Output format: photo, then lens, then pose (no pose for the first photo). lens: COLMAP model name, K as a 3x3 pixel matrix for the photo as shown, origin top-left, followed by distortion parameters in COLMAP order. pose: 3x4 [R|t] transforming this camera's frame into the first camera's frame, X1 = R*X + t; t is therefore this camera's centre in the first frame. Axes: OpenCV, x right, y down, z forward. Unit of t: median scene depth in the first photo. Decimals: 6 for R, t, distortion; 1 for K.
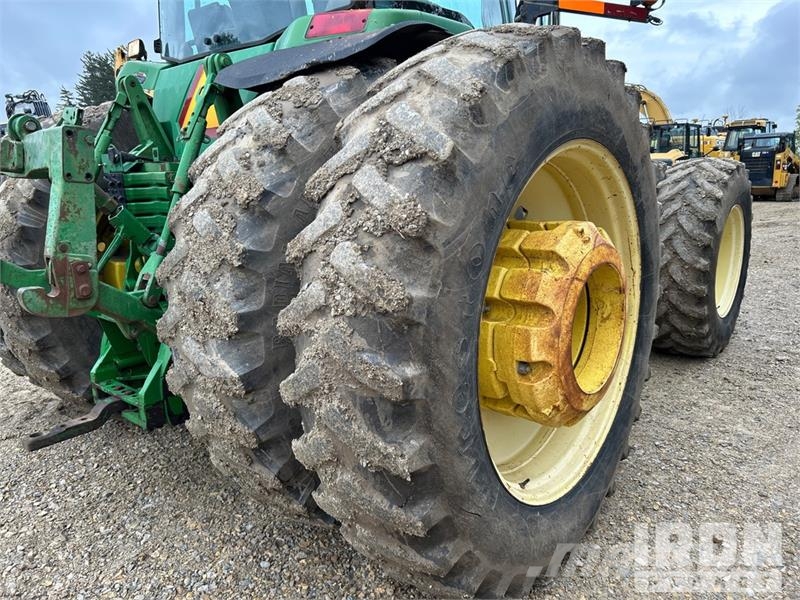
lens RADIAL K [[595.0, 0, 396.3], [0, 595.0, 306.2], [0, 0, 1]] dist [0.060979, -0.074625]
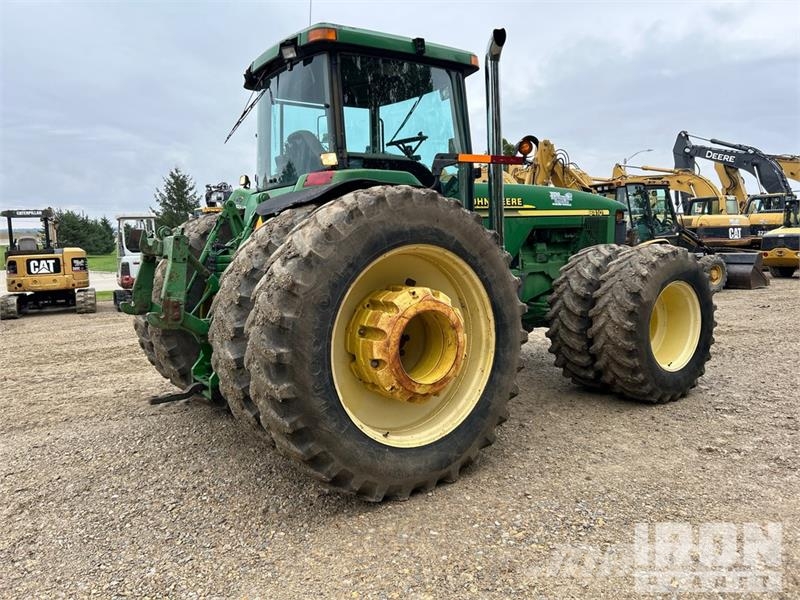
lens RADIAL K [[589.0, 0, 404.8], [0, 589.0, 300.7], [0, 0, 1]] dist [0.103742, -0.151227]
pose [[0.967700, 0.029368, -0.250390, 0.766879], [-0.059587, 0.991695, -0.113976, 0.113555], [0.244963, 0.125214, 0.961413, -0.783835]]
